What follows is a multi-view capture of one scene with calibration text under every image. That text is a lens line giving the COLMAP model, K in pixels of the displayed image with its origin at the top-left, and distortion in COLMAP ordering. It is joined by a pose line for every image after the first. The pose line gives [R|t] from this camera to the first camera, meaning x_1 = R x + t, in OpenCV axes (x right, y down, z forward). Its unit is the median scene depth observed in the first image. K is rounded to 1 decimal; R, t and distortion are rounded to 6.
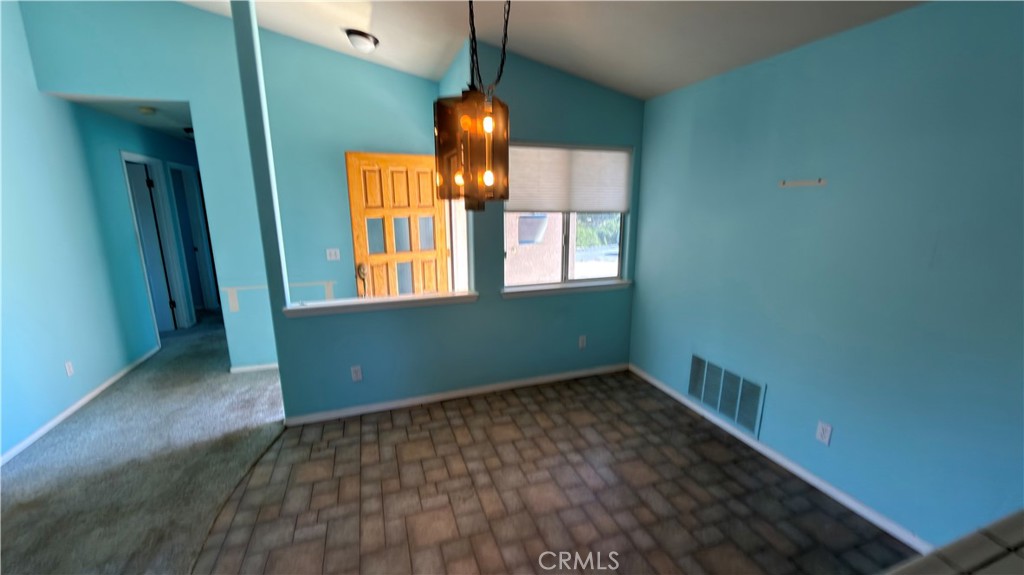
lens RADIAL K [[405.4, 0, 505.8], [0, 405.4, 291.2], [0, 0, 1]] dist [-0.003129, 0.000614]
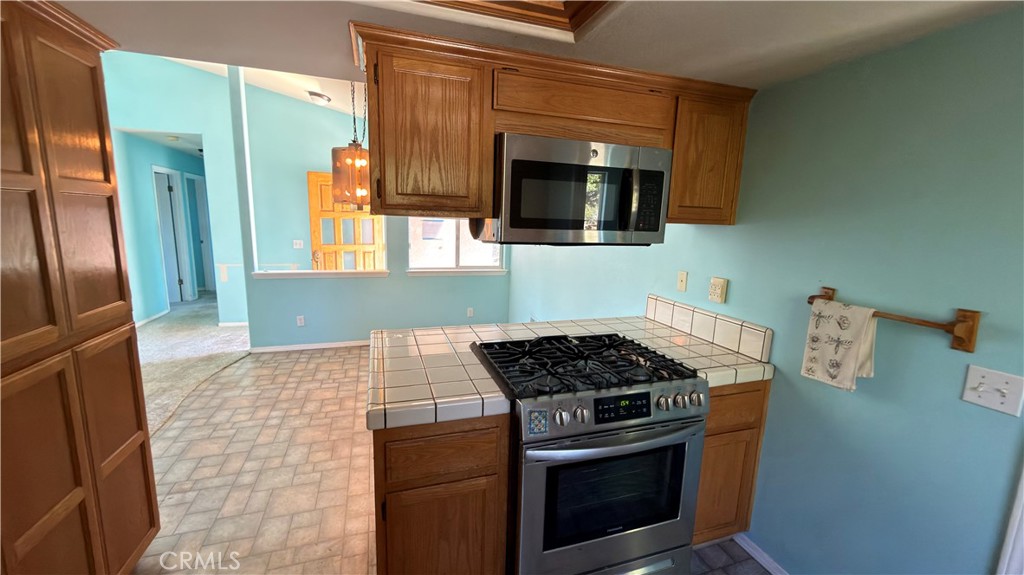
lens RADIAL K [[405.4, 0, 503.0], [0, 405.4, 287.9], [0, 0, 1]] dist [-0.003129, 0.000614]
pose [[0.999240, 0.034812, -0.017558, 0.345809], [-0.035546, 0.998426, -0.043380, 0.107559], [0.016021, 0.043971, 0.998904, -0.414195]]
